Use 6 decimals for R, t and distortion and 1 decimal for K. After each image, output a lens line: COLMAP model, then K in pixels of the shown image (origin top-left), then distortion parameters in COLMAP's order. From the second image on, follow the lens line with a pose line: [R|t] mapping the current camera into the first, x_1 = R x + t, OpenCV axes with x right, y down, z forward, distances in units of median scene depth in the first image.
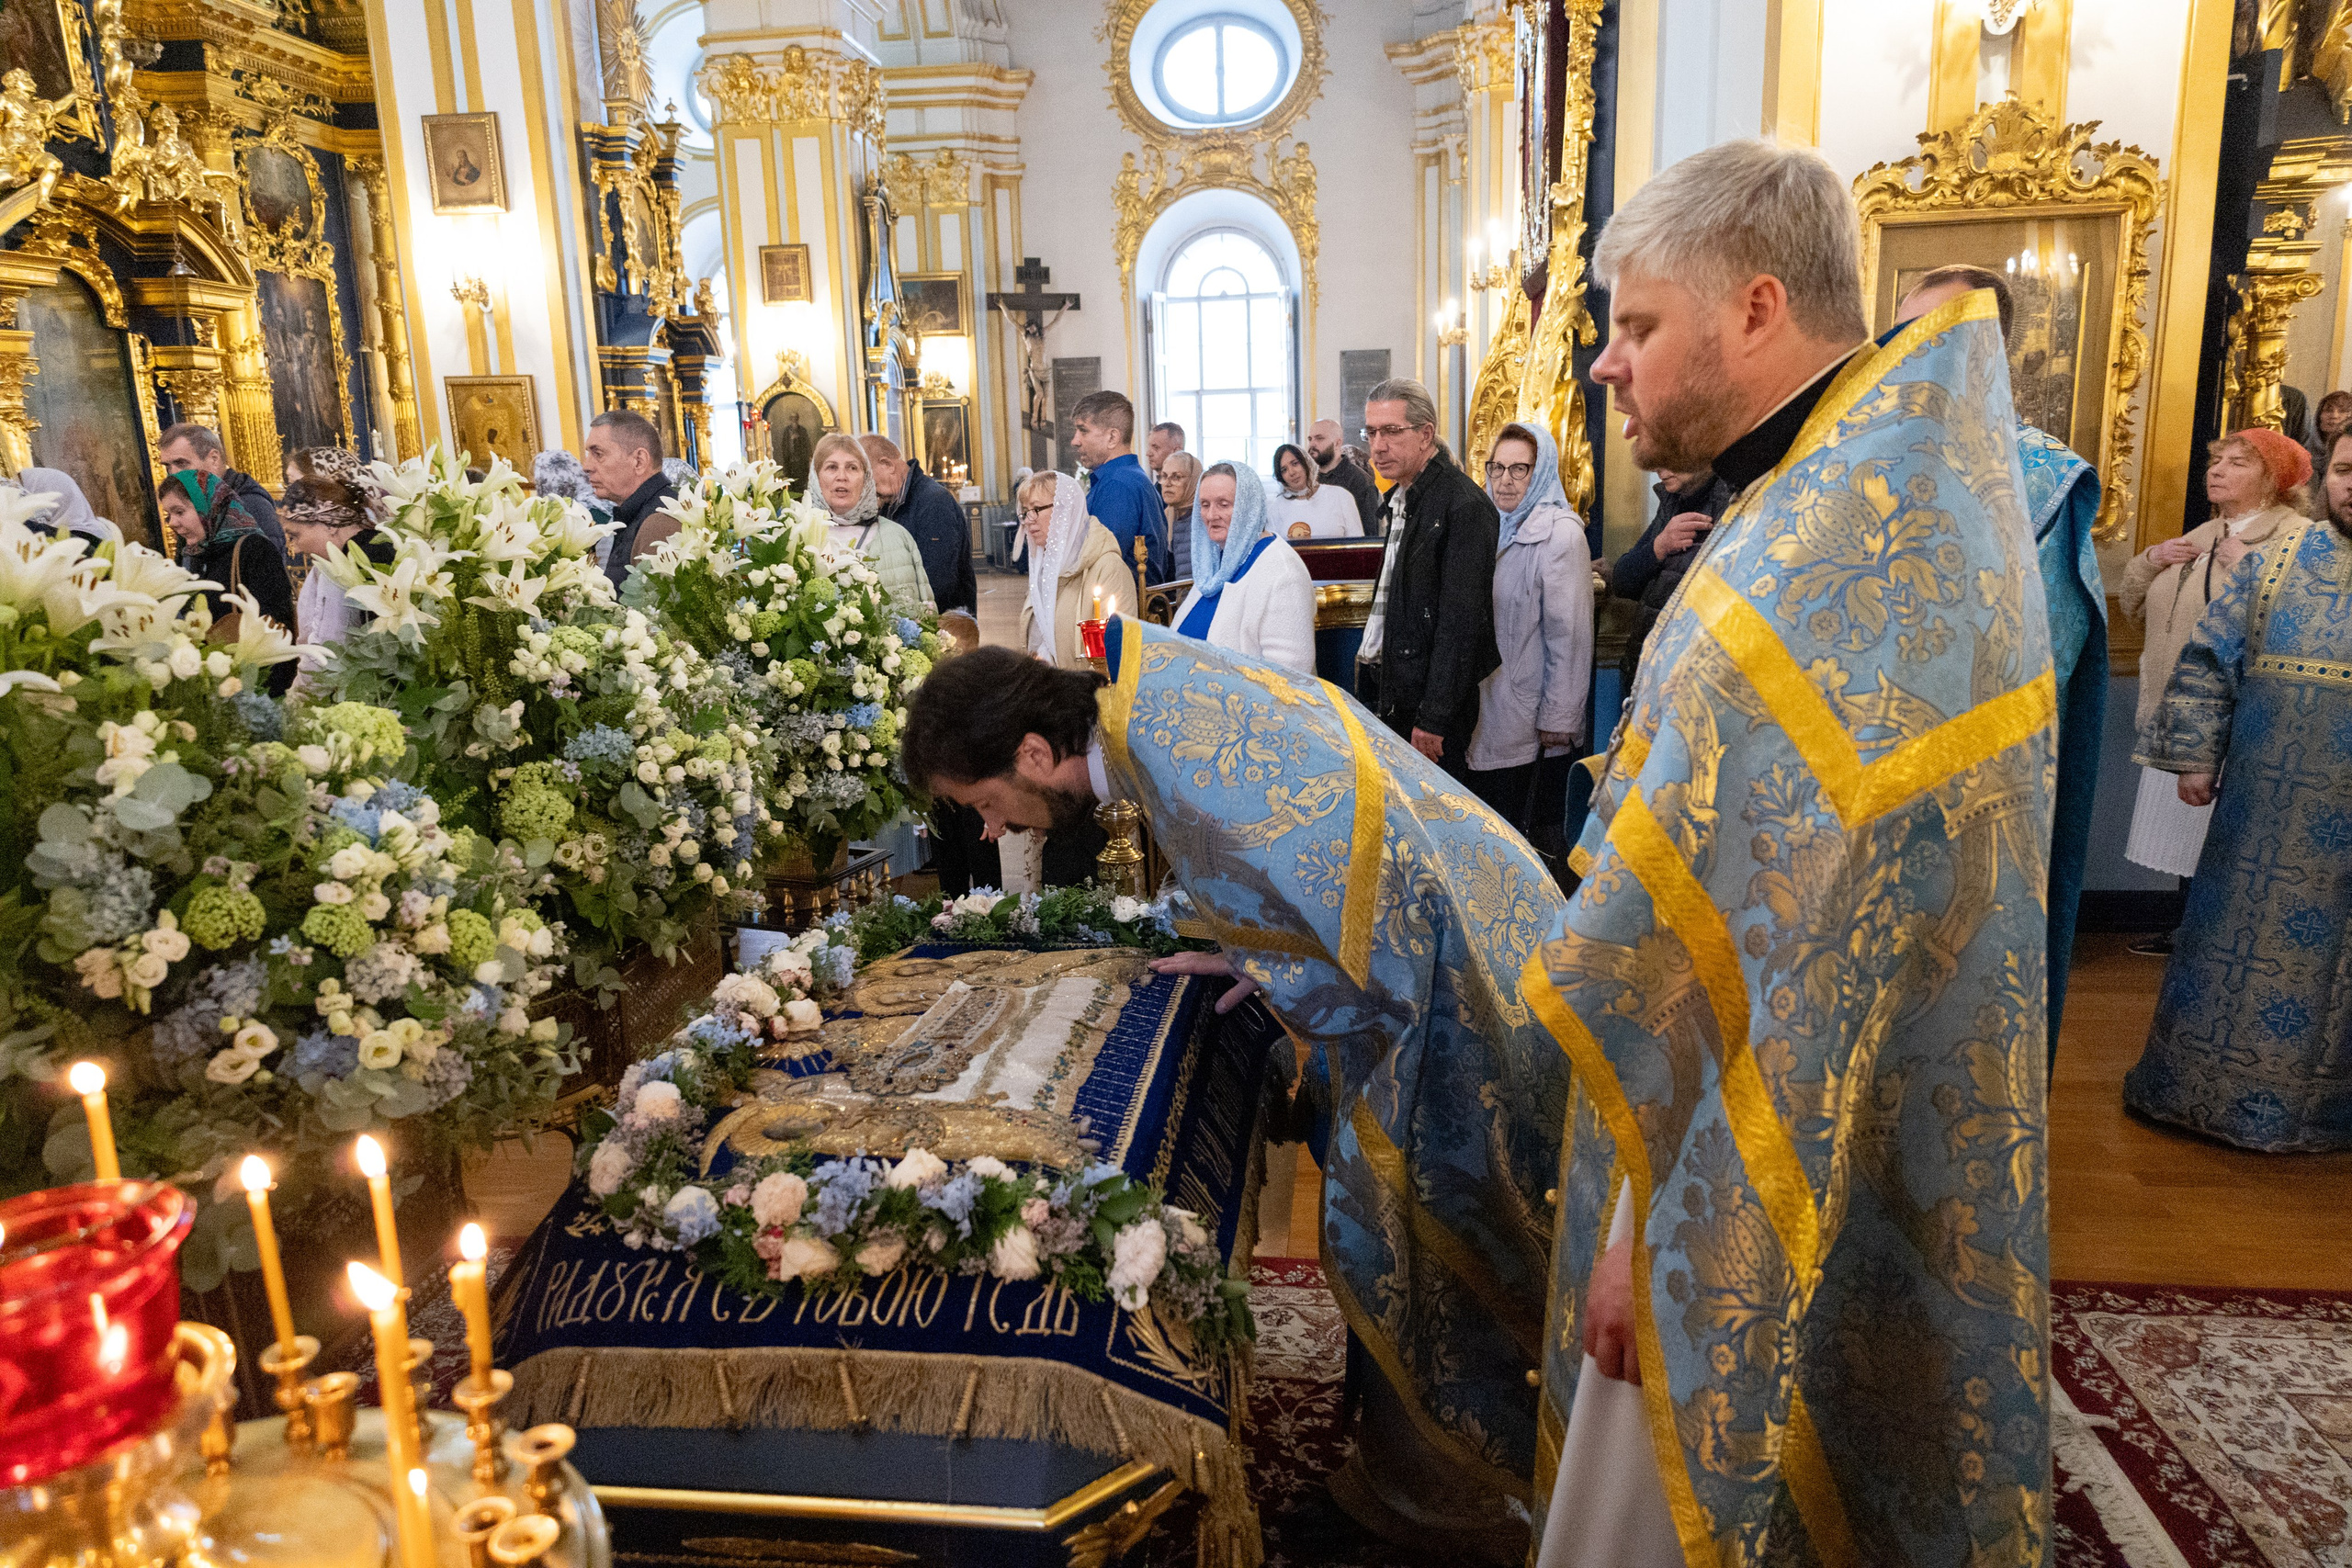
lens RADIAL K [[1563.0, 0, 1169.9], [0, 1563.0, 759.2], [0, 0, 1]] dist [0.025711, -0.007077]
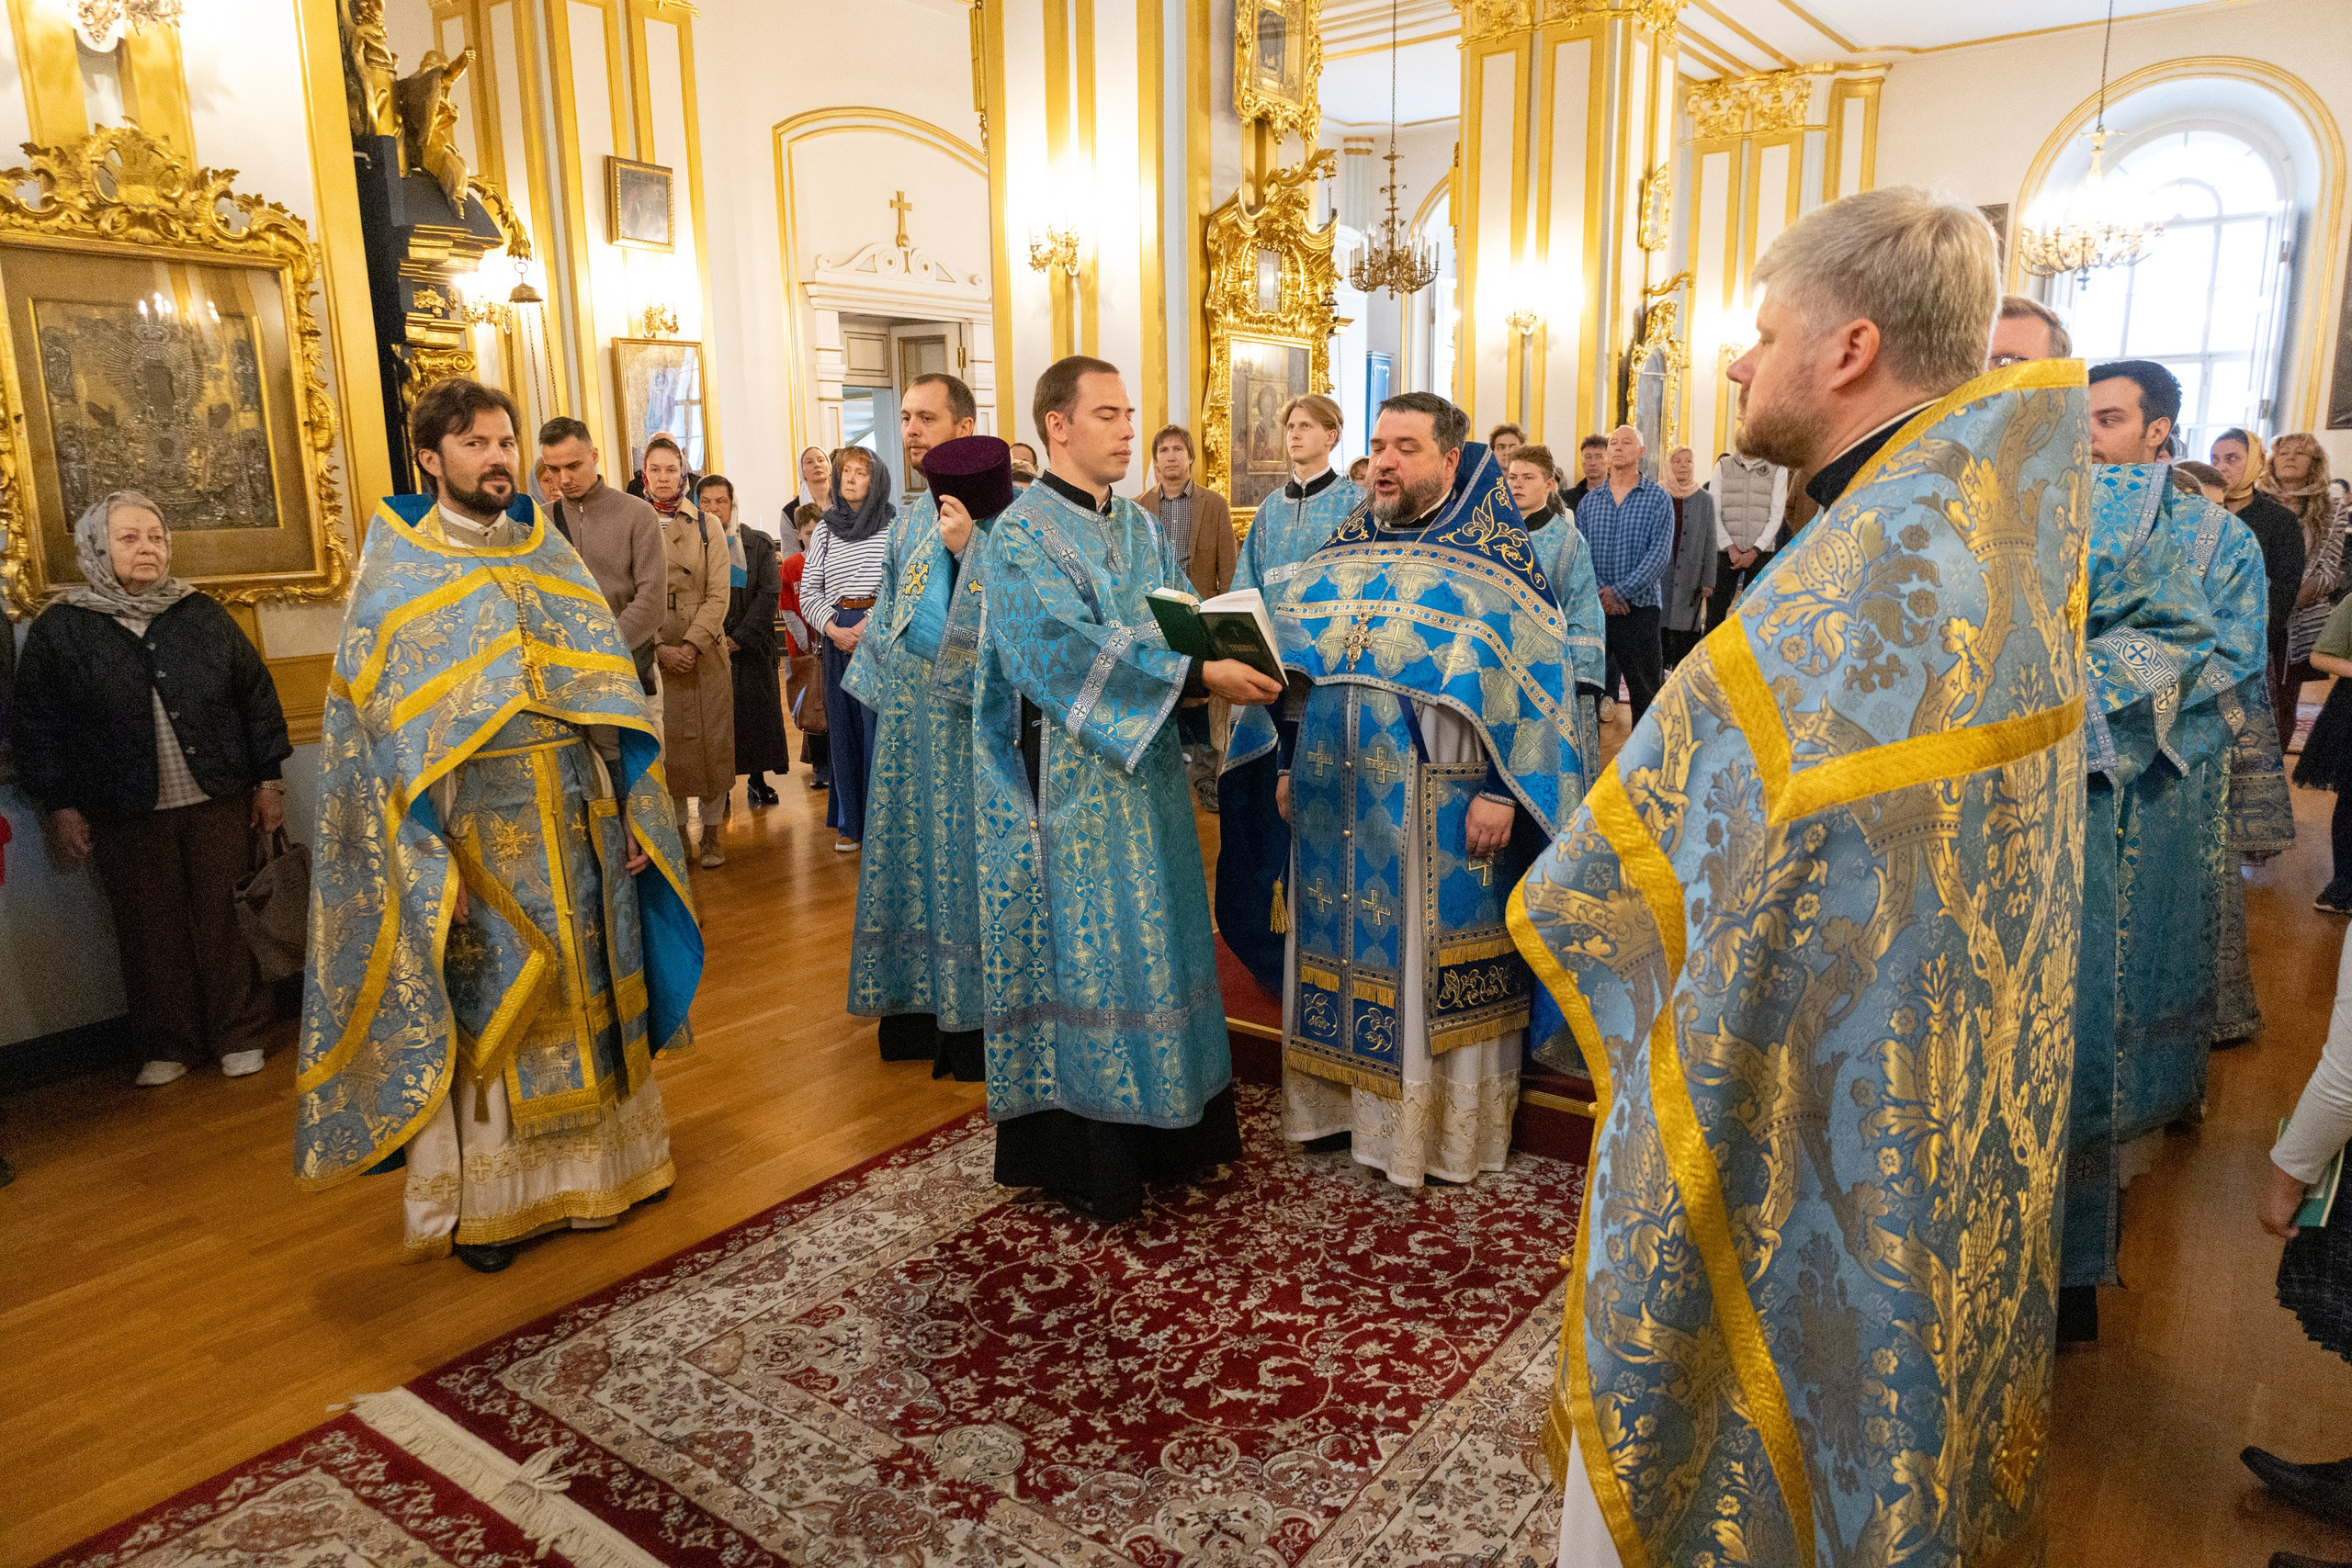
lens RADIAL K [[1519.9, 0, 1243.1], [0, 1519.9, 783.7], [0, 0, 1]] dist [0.000803, -0.002088]
pose [[0.464171, -0.153173, 0.872401, 0.005161], [0.161220, 0.983091, 0.086829, -0.015733], [-0.870950, 0.100345, 0.481017, 0.051879]]
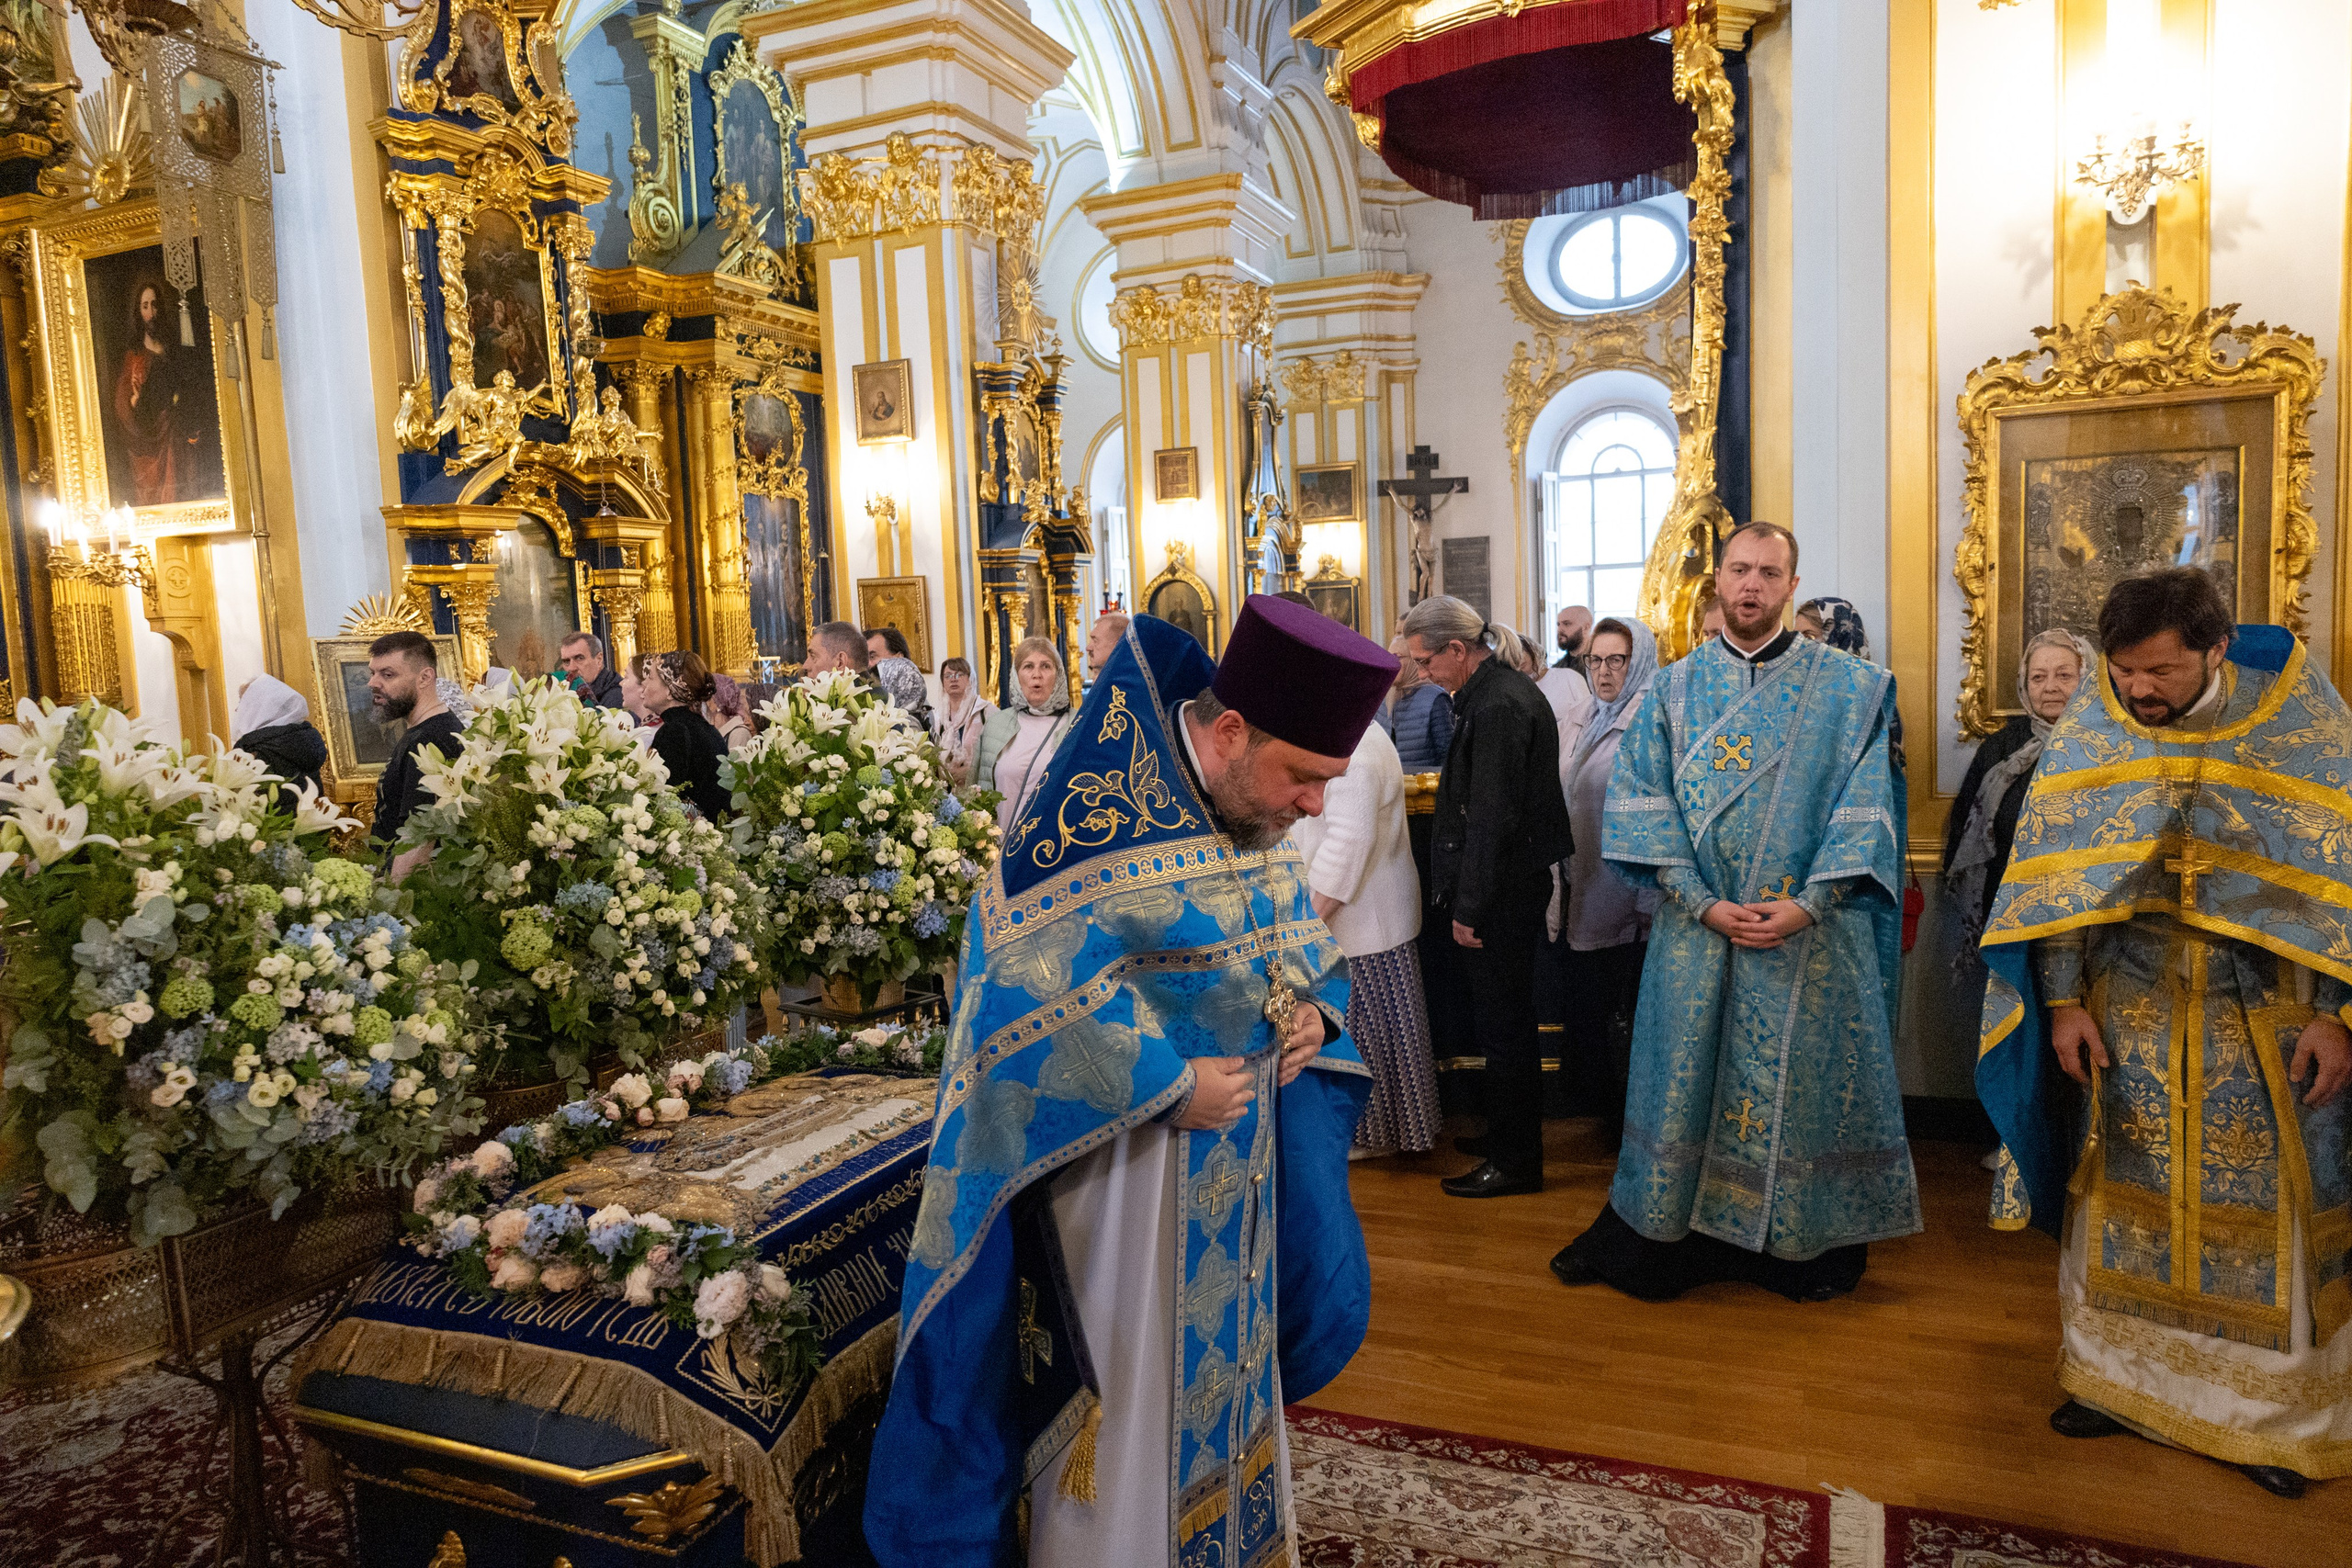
lens RADIAL K [[1563.0, 0, 1169.9], [0, 1563.0, 759.2], [0, 0, 1]] dist [0.025711, -0.007077]
pose [[0.956305, 0.011527, -0.292144, 0.246518], [-0.042614, 0.994047, -0.100273, -0.005649], [0.289249, 0.108341, 0.951103, -0.066962]]
